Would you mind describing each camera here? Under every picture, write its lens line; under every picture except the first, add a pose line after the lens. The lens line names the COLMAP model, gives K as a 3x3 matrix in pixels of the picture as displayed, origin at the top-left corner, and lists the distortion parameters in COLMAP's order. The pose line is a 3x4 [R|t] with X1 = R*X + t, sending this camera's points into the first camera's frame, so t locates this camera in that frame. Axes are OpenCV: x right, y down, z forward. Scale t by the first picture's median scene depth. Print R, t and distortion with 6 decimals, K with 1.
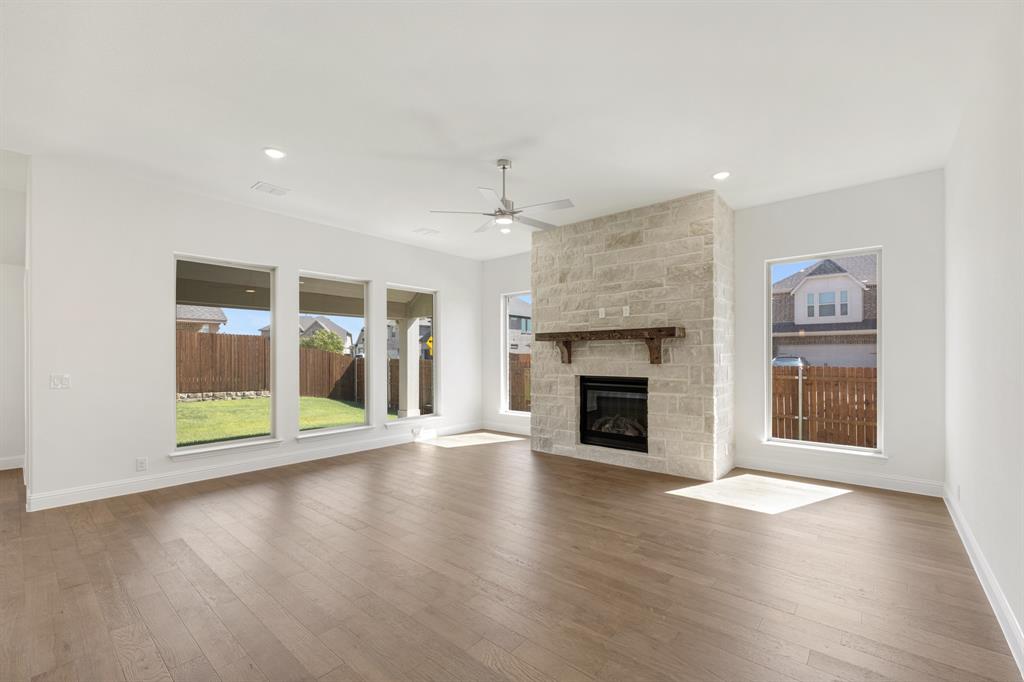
lens RADIAL K [[417.6, 0, 526.9], [0, 417.6, 358.8], [0, 0, 1]] dist [0.003478, 0.000136]
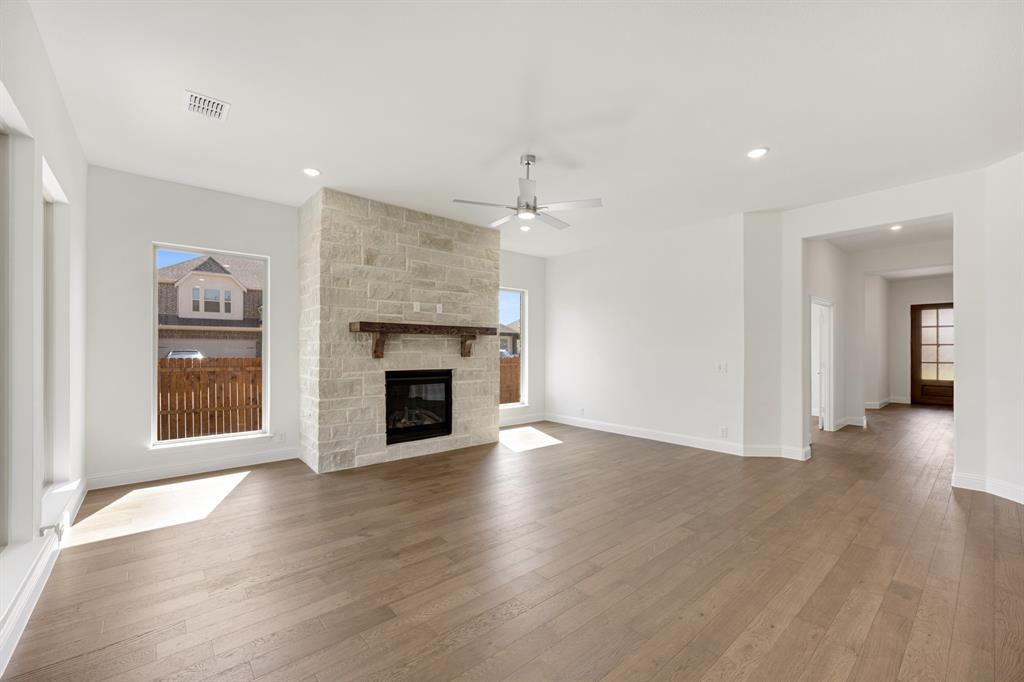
lens RADIAL K [[417.6, 0, 485.0], [0, 417.6, 350.4], [0, 0, 1]] dist [0.003478, 0.000136]
pose [[0.207924, 0.003553, 0.978139, -0.703654], [0.003562, 0.999984, -0.004389, -0.000394], [-0.978139, 0.004396, 0.207908, 0.580919]]
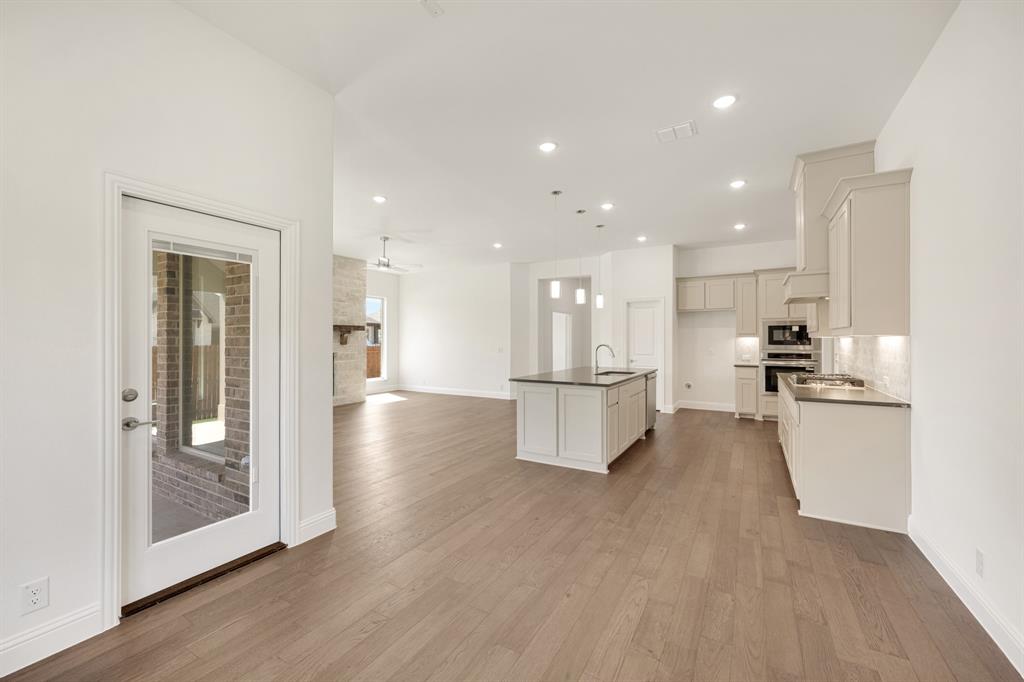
lens RADIAL K [[417.6, 0, 493.4], [0, 417.6, 343.2], [0, 0, 1]] dist [0.003478, 0.000136]
pose [[-0.135531, -0.004598, 0.990762, -1.307310], [0.005091, 0.999973, 0.005337, -0.000739], [-0.990760, 0.005768, -0.135504, 0.501502]]
